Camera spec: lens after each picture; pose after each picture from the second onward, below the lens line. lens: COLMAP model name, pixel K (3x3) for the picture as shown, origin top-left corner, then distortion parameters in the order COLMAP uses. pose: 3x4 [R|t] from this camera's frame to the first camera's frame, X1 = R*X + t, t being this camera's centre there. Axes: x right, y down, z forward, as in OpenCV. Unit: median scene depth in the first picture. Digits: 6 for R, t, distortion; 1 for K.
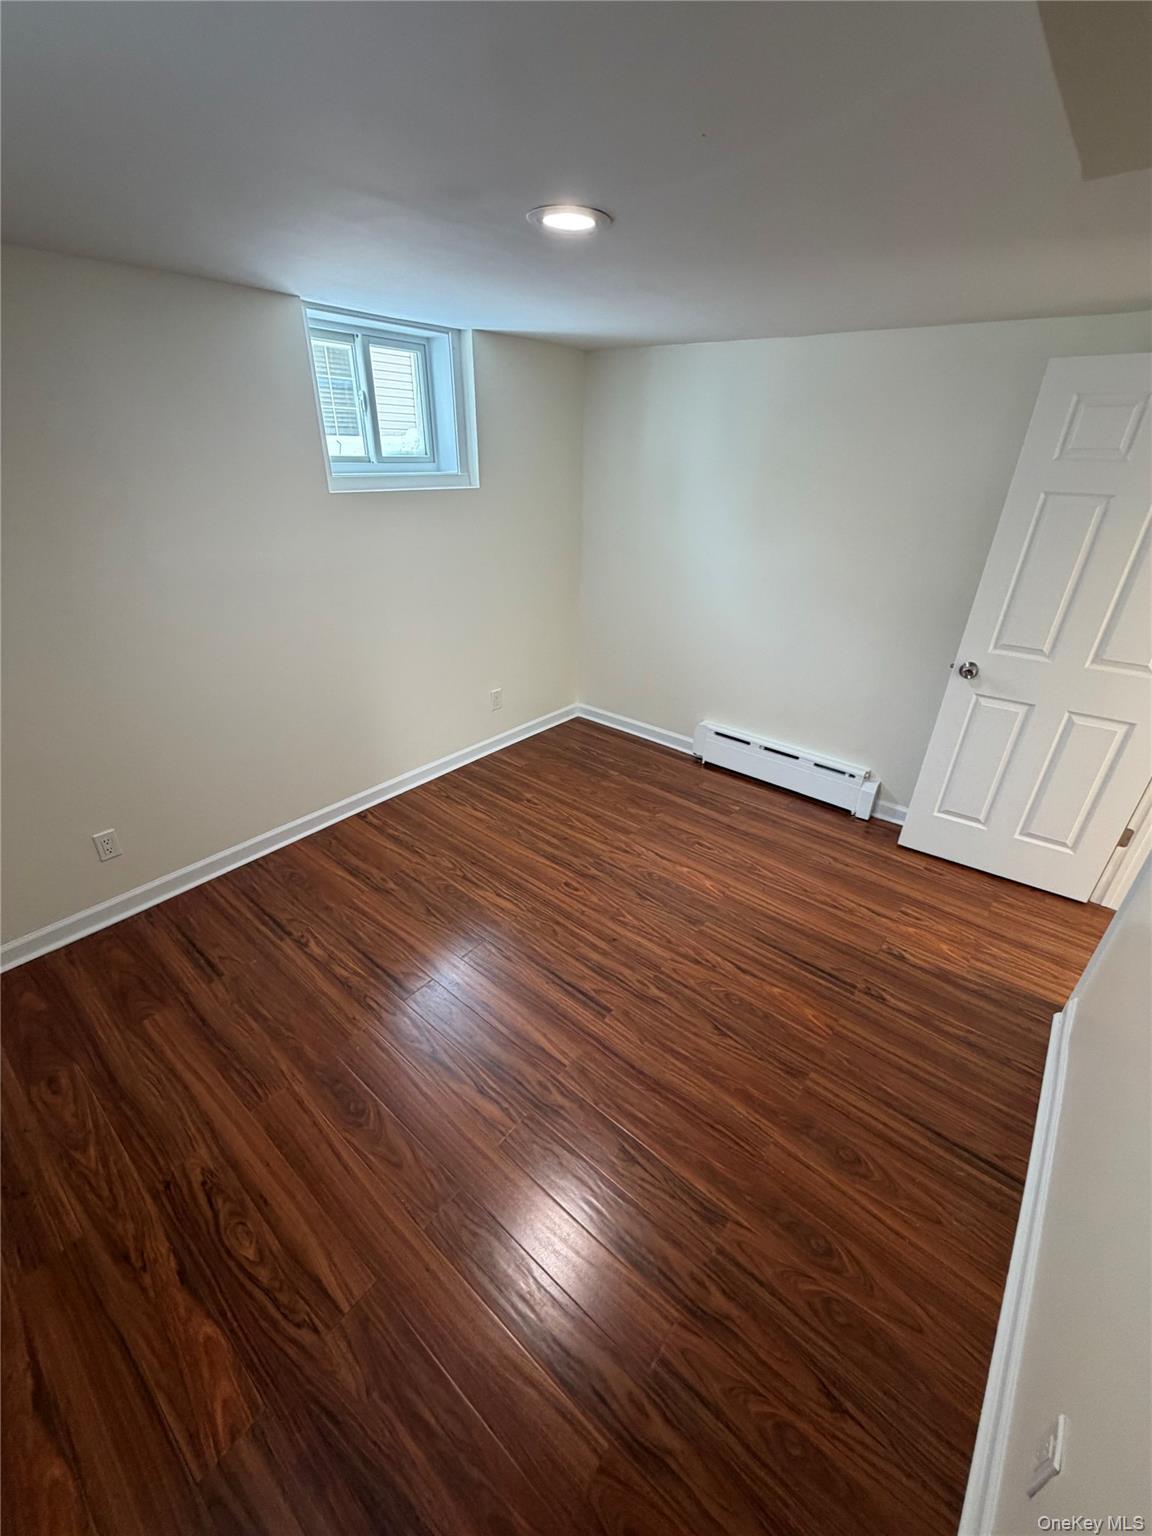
lens RADIAL K [[603.9, 0, 574.4], [0, 603.9, 766.4], [0, 0, 1]] dist [0.002208, 0.000213]
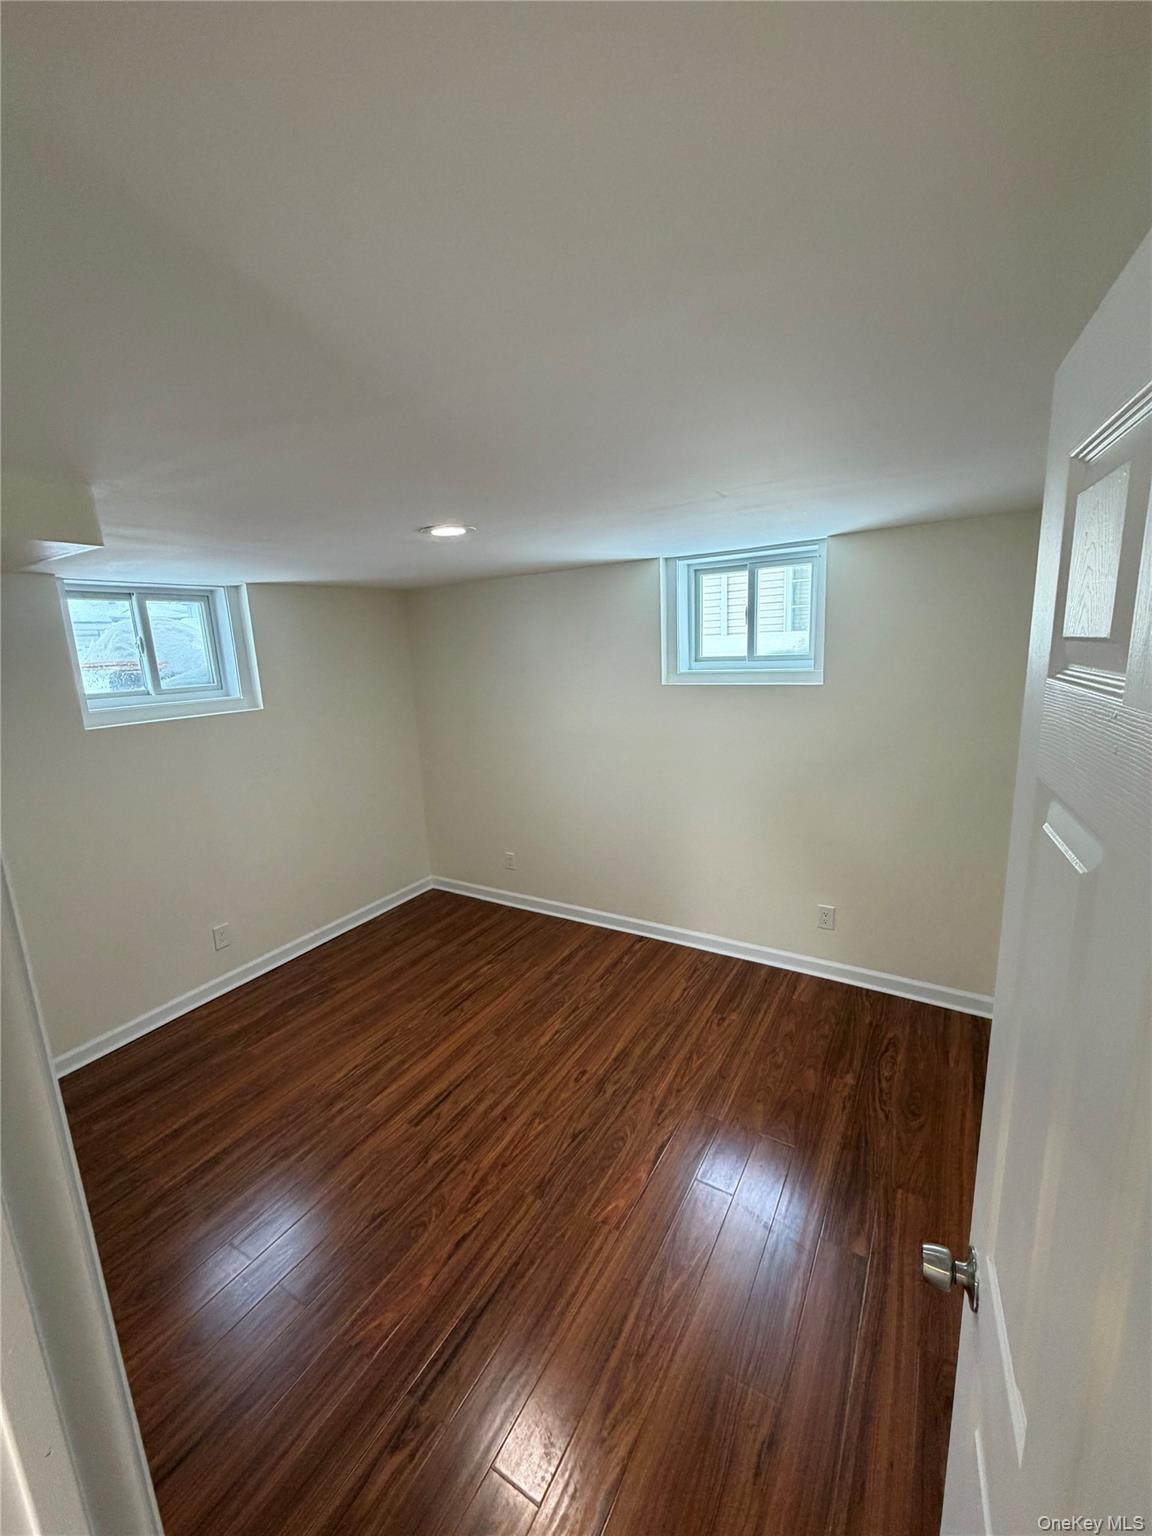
lens RADIAL K [[603.9, 0, 574.2], [0, 603.9, 768.8], [0, 0, 1]] dist [0.002208, 0.000213]
pose [[0.154446, 0.174565, -0.972458, 0.848385], [-0.422282, 0.901498, 0.094760, -0.326581], [0.893210, 0.396016, 0.212948, 0.614652]]
